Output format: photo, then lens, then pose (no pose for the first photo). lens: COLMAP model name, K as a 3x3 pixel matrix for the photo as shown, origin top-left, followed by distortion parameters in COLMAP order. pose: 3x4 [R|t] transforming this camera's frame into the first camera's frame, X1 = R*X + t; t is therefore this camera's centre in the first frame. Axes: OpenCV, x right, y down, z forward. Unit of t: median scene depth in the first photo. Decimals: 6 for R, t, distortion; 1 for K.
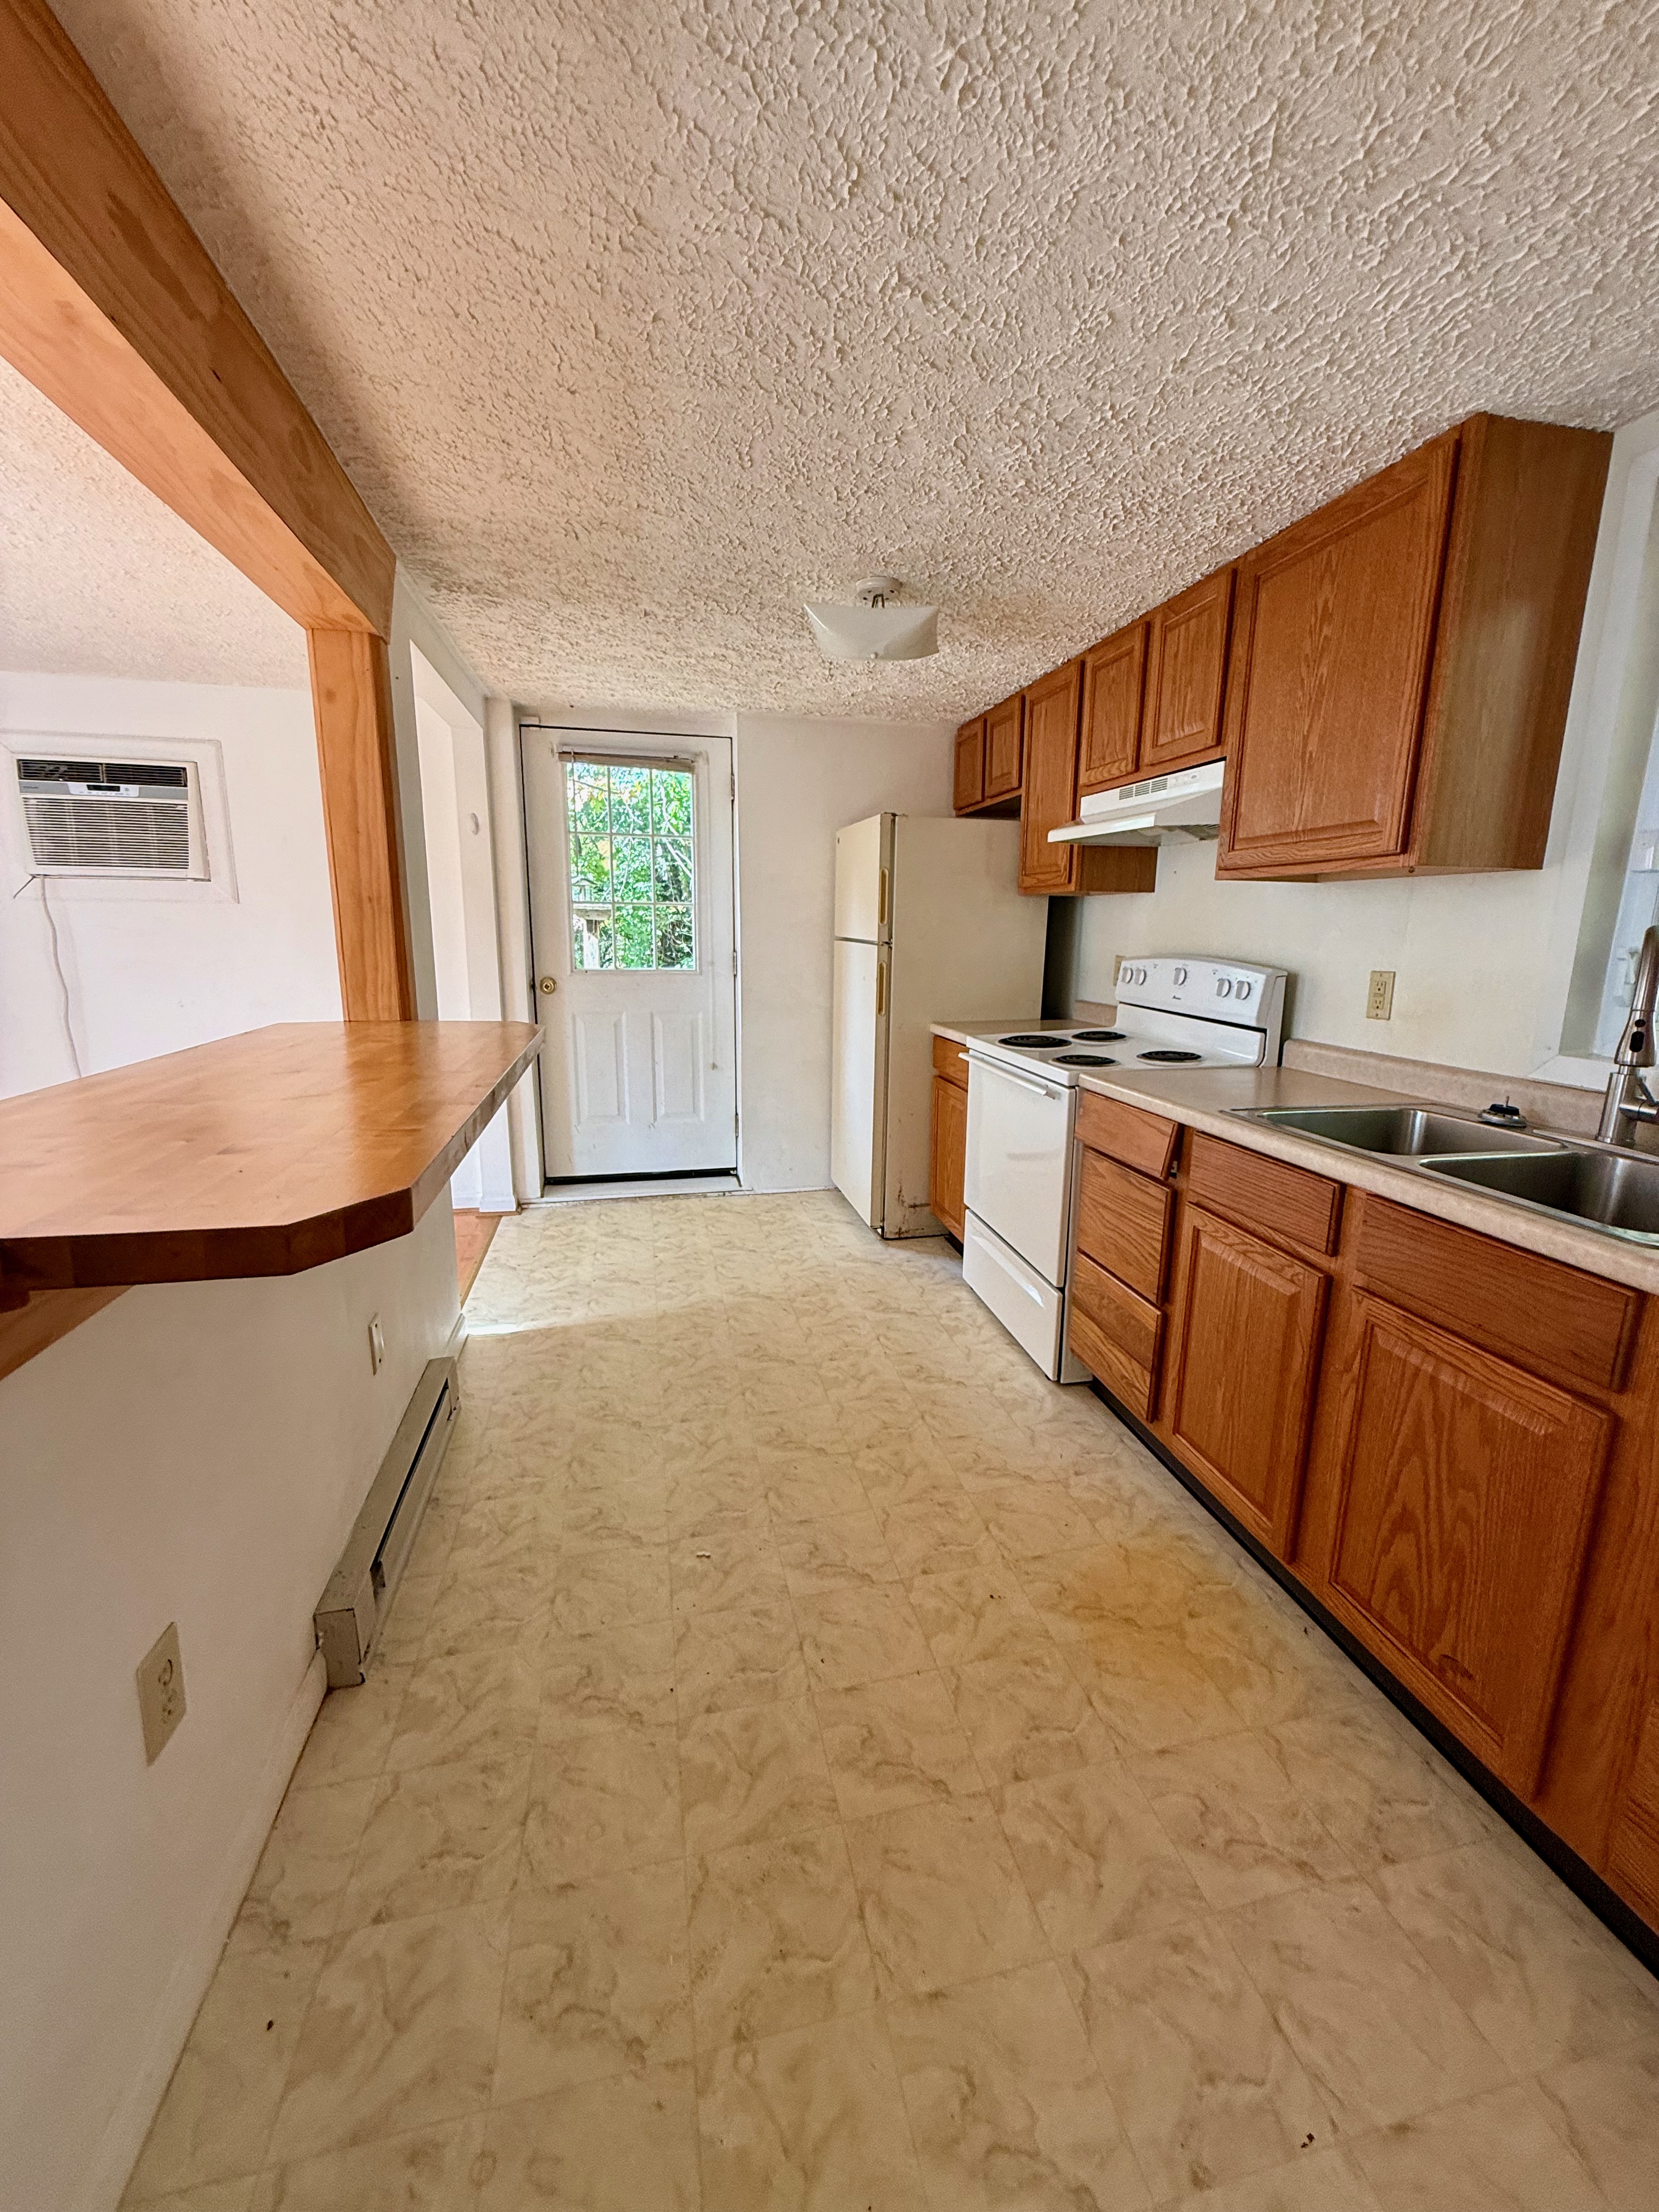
lens RADIAL K [[872.3, 0, 829.5], [0, 872.3, 1106.0], [0, 0, 1]] dist [0.001327, 0.000164]
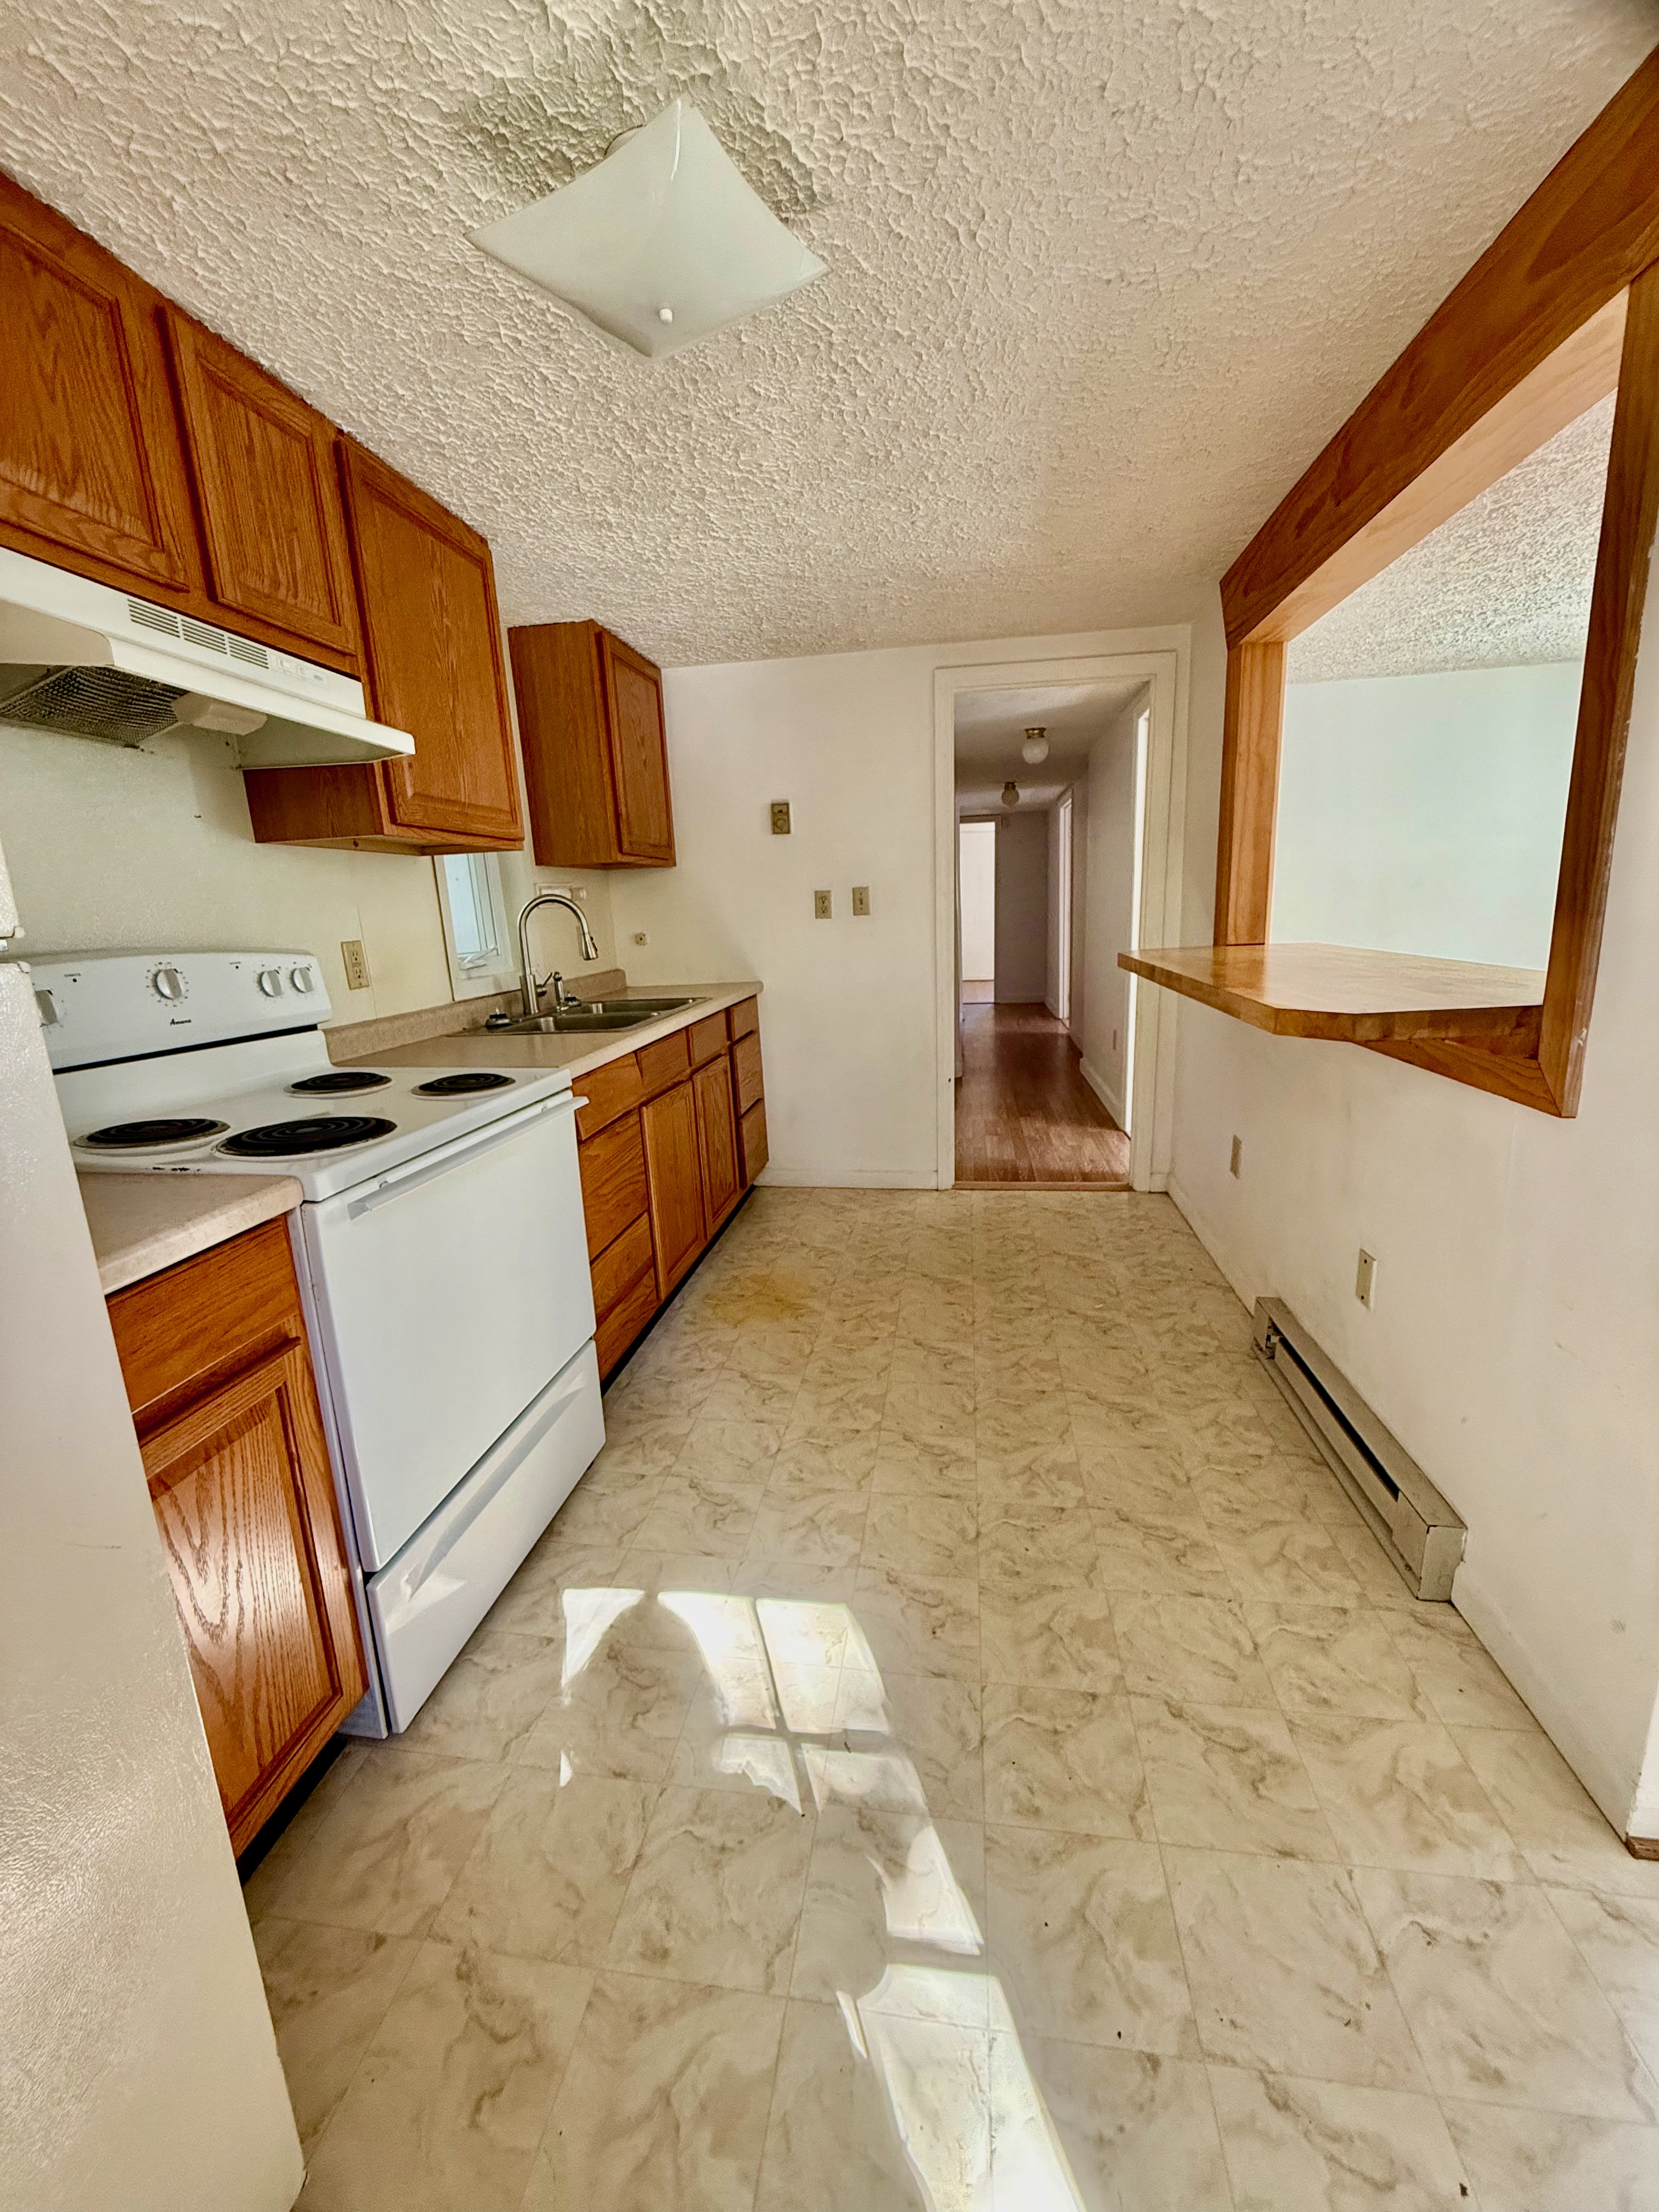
lens RADIAL K [[872.3, 0, 829.5], [0, 872.3, 1106.0], [0, 0, 1]] dist [0.001327, 0.000164]
pose [[-0.933693, -0.050938, 0.354434, -0.227495], [0.104681, 0.907758, 0.406223, -0.296382], [-0.342432, 0.416390, -0.842235, 1.540967]]
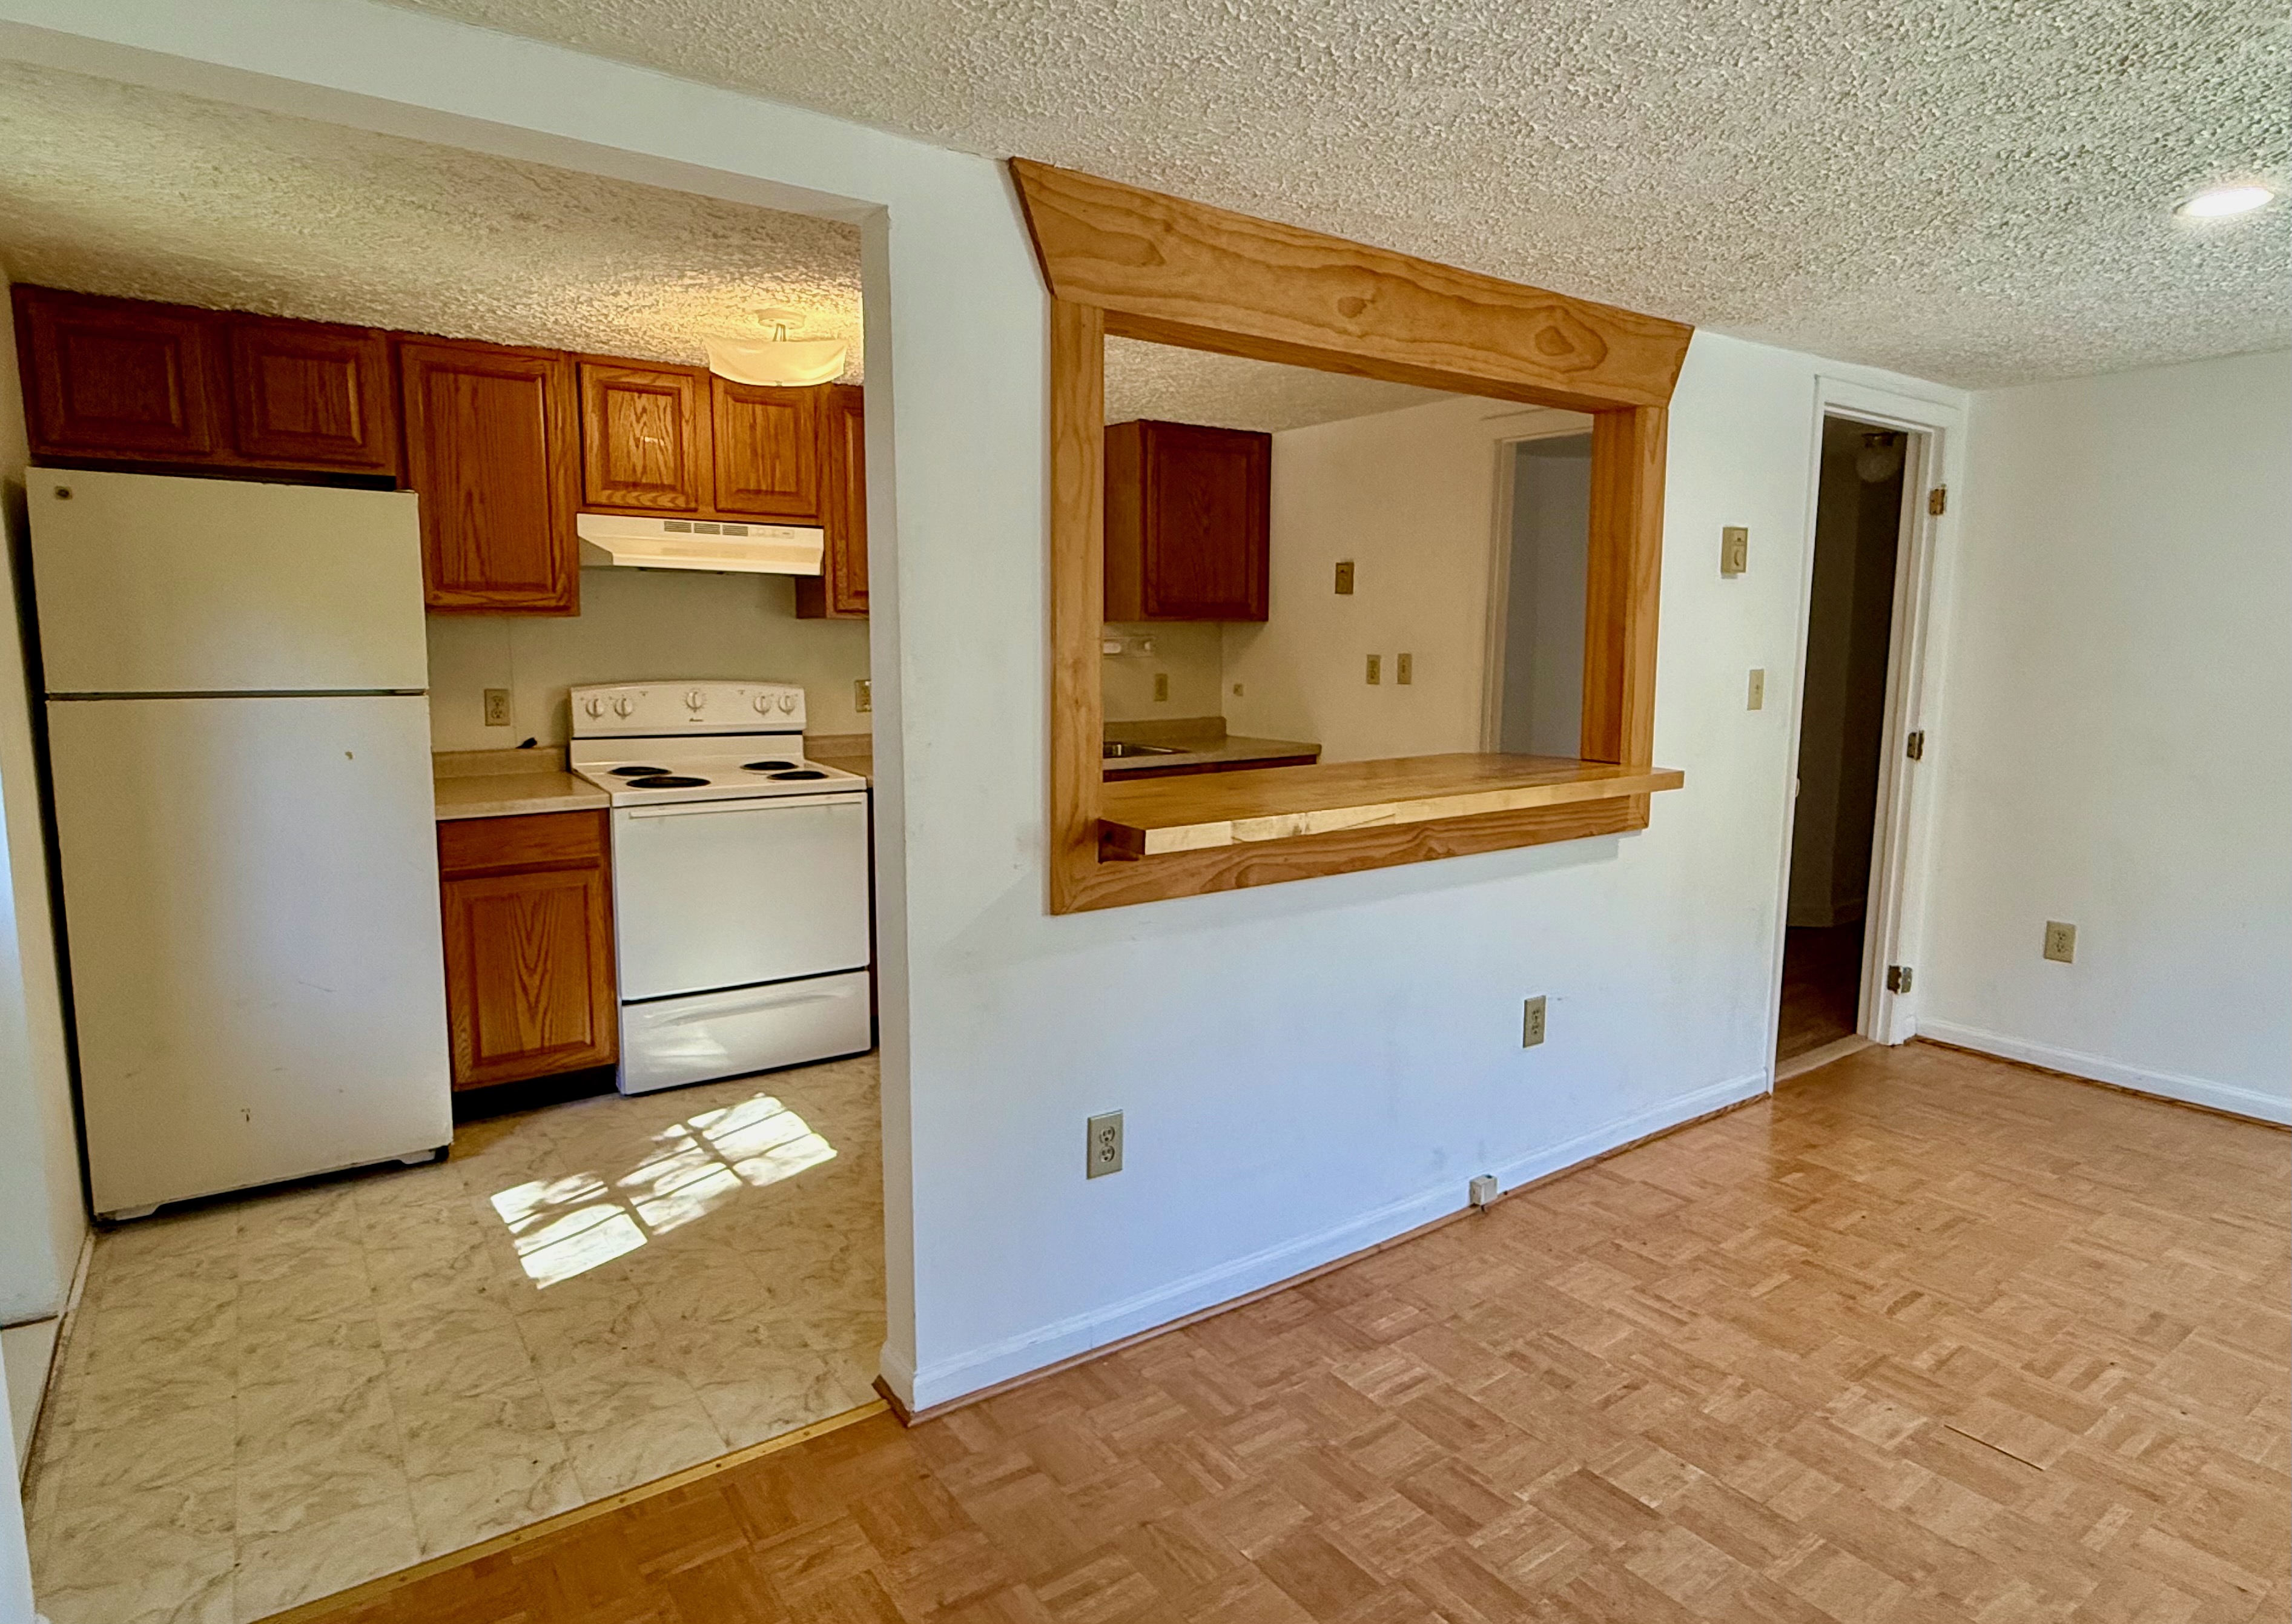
lens RADIAL K [[1249.5, 0, 1146.0], [0, 1249.5, 812.0], [0, 0, 1]] dist [-0.000980, -0.000526]
pose [[-0.384090, -0.144199, 0.911966, -1.379063], [0.178021, 0.957629, 0.226395, -0.299582], [-0.905971, 0.249305, -0.342145, 1.195707]]
